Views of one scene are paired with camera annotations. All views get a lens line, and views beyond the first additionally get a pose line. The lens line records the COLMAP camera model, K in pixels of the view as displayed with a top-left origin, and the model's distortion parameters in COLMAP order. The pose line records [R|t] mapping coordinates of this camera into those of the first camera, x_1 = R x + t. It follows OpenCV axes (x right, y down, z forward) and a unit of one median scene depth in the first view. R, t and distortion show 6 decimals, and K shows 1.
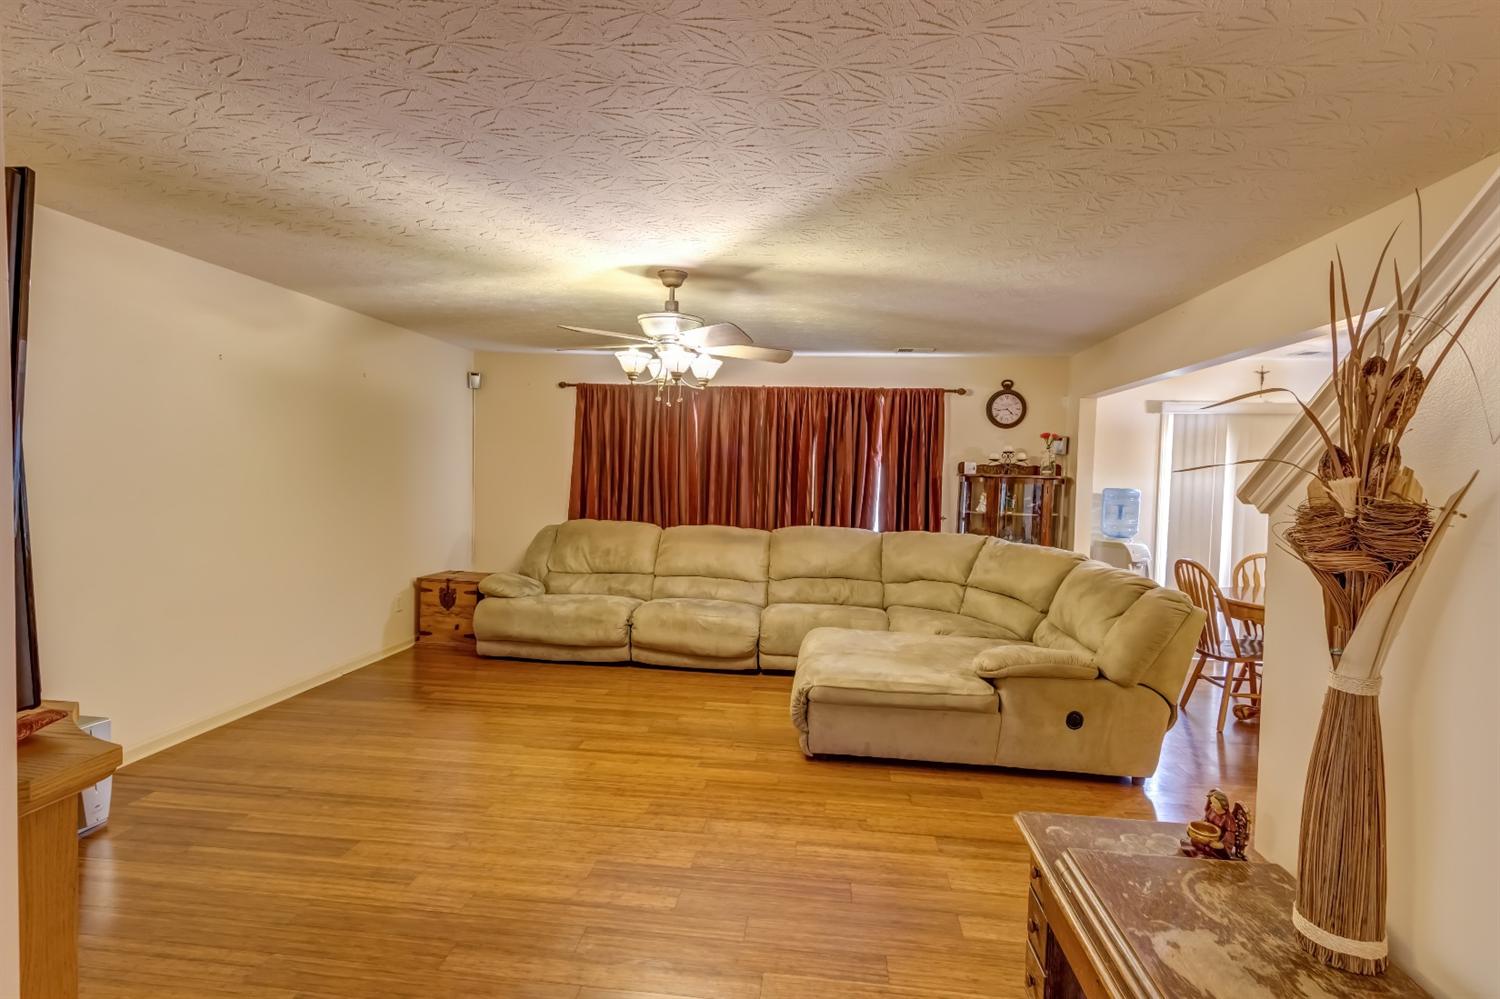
lens RADIAL K [[689.2, 0, 753.5], [0, 689.2, 490.7], [0, 0, 1]] dist [0.016873, -0.000170]
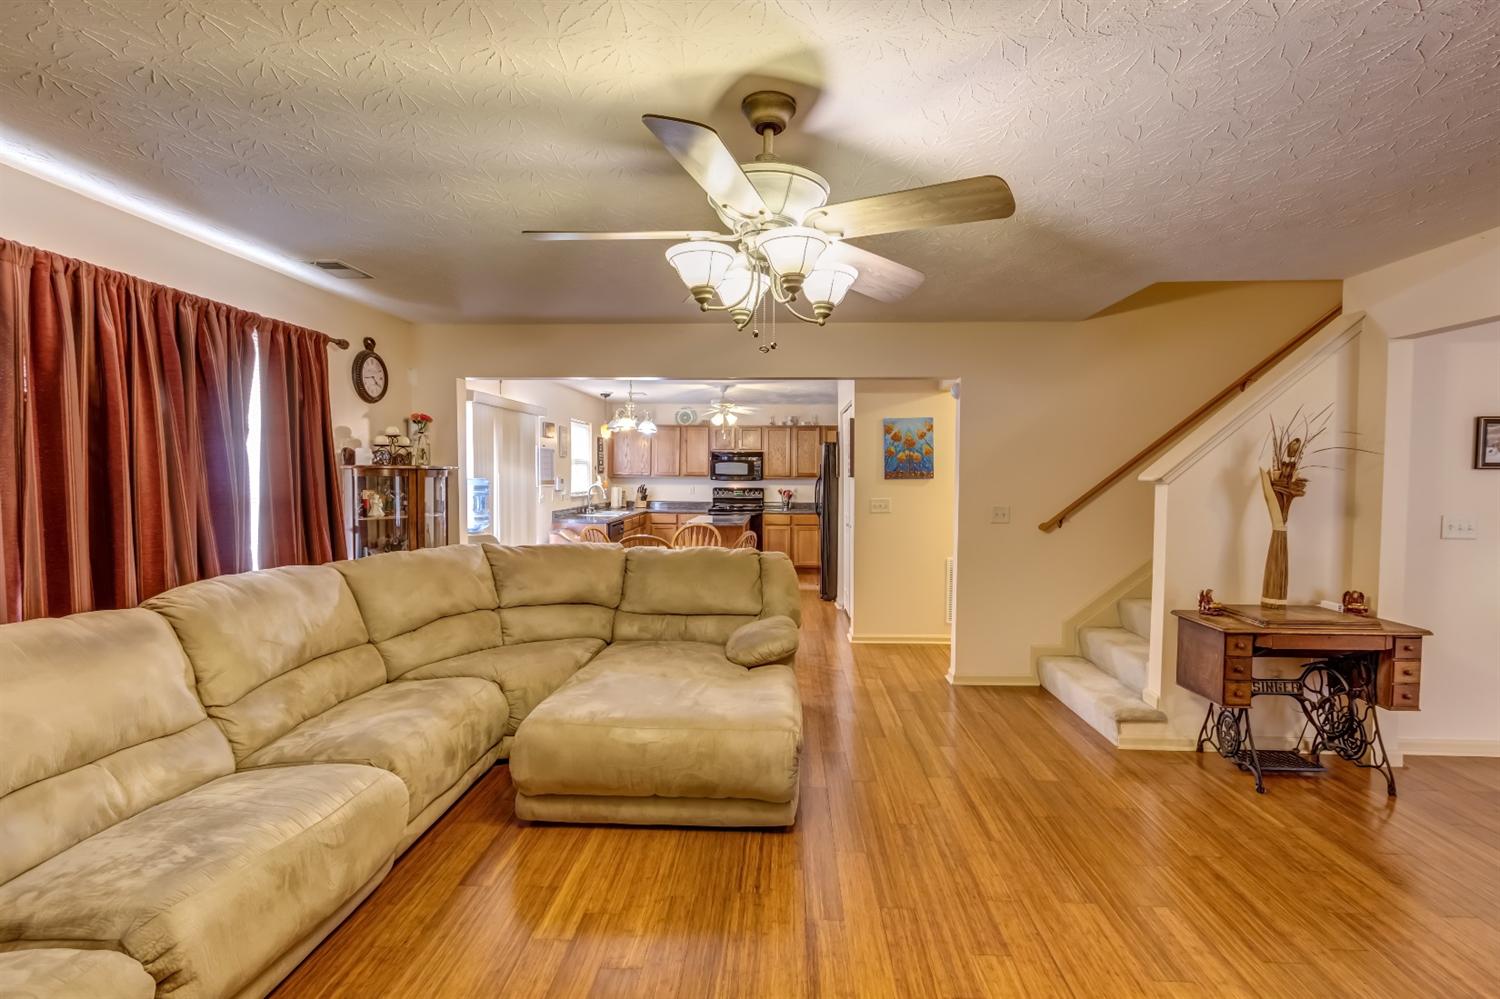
lens RADIAL K [[687.1, 0, 750.0], [0, 687.1, 499.5], [0, 0, 1]] dist [0.019644, 0.000231]
pose [[-0.057112, -0.070280, 0.995891, -0.413270], [0.023603, 0.997145, 0.071722, -0.031058], [-0.998089, 0.027602, -0.055290, 0.649877]]
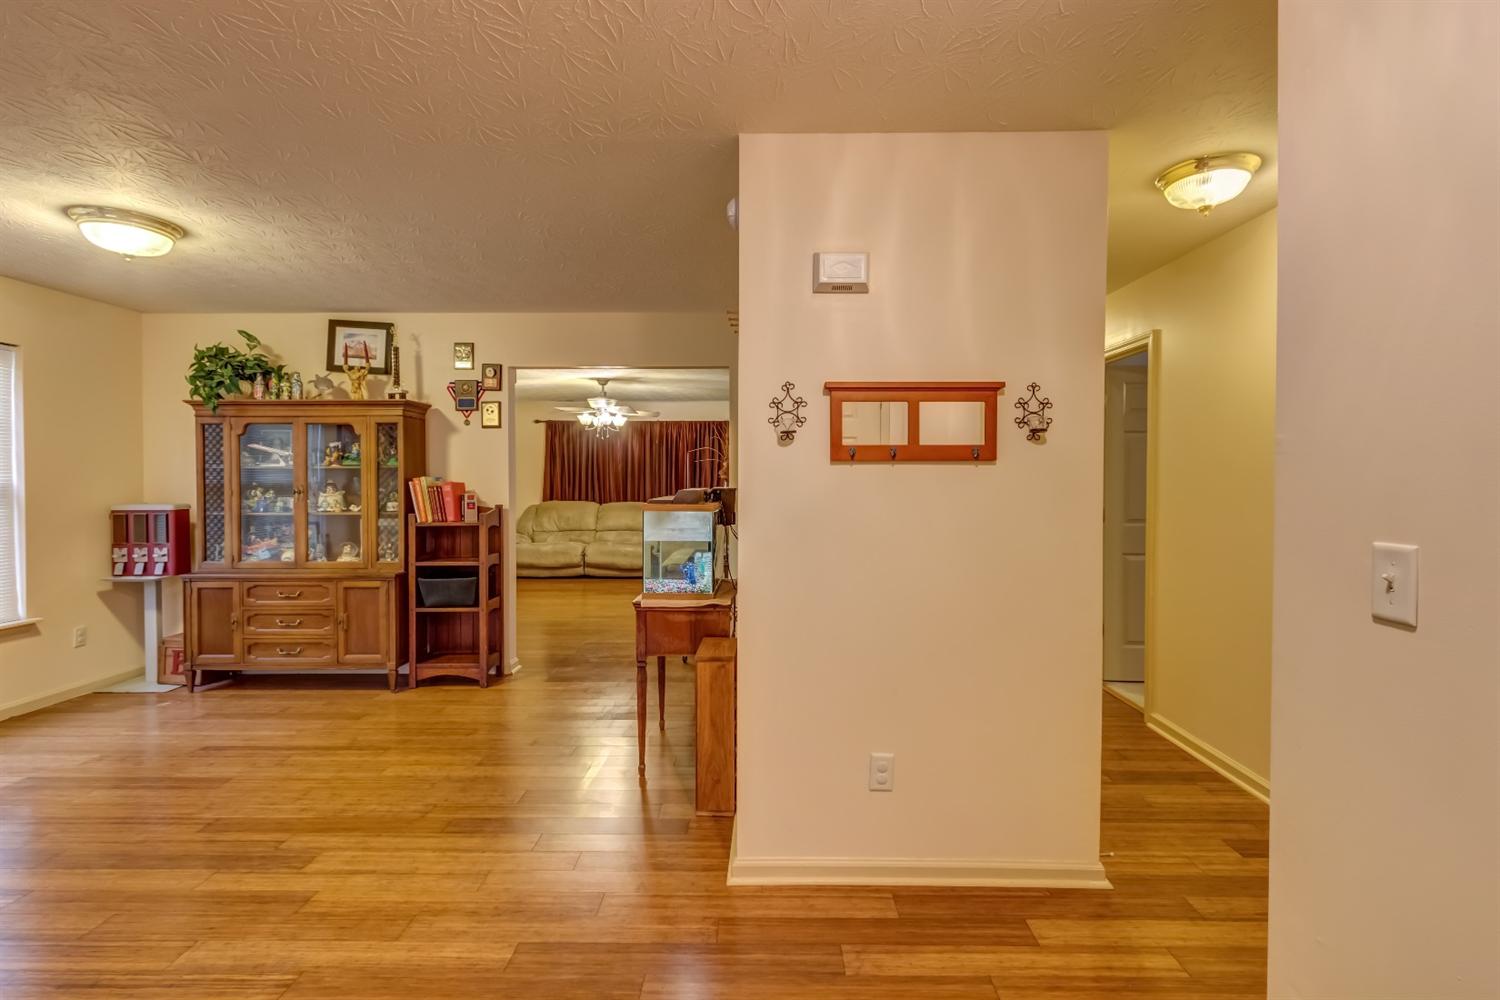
lens RADIAL K [[689.2, 0, 753.5], [0, 689.2, 491.2], [0, 0, 1]] dist [0.016873, -0.000170]
pose [[0.995261, -0.025685, 0.093790, 0.089474], [0.026271, 0.999642, -0.005021, 0.041445], [-0.093627, 0.007461, 0.995579, -0.758490]]
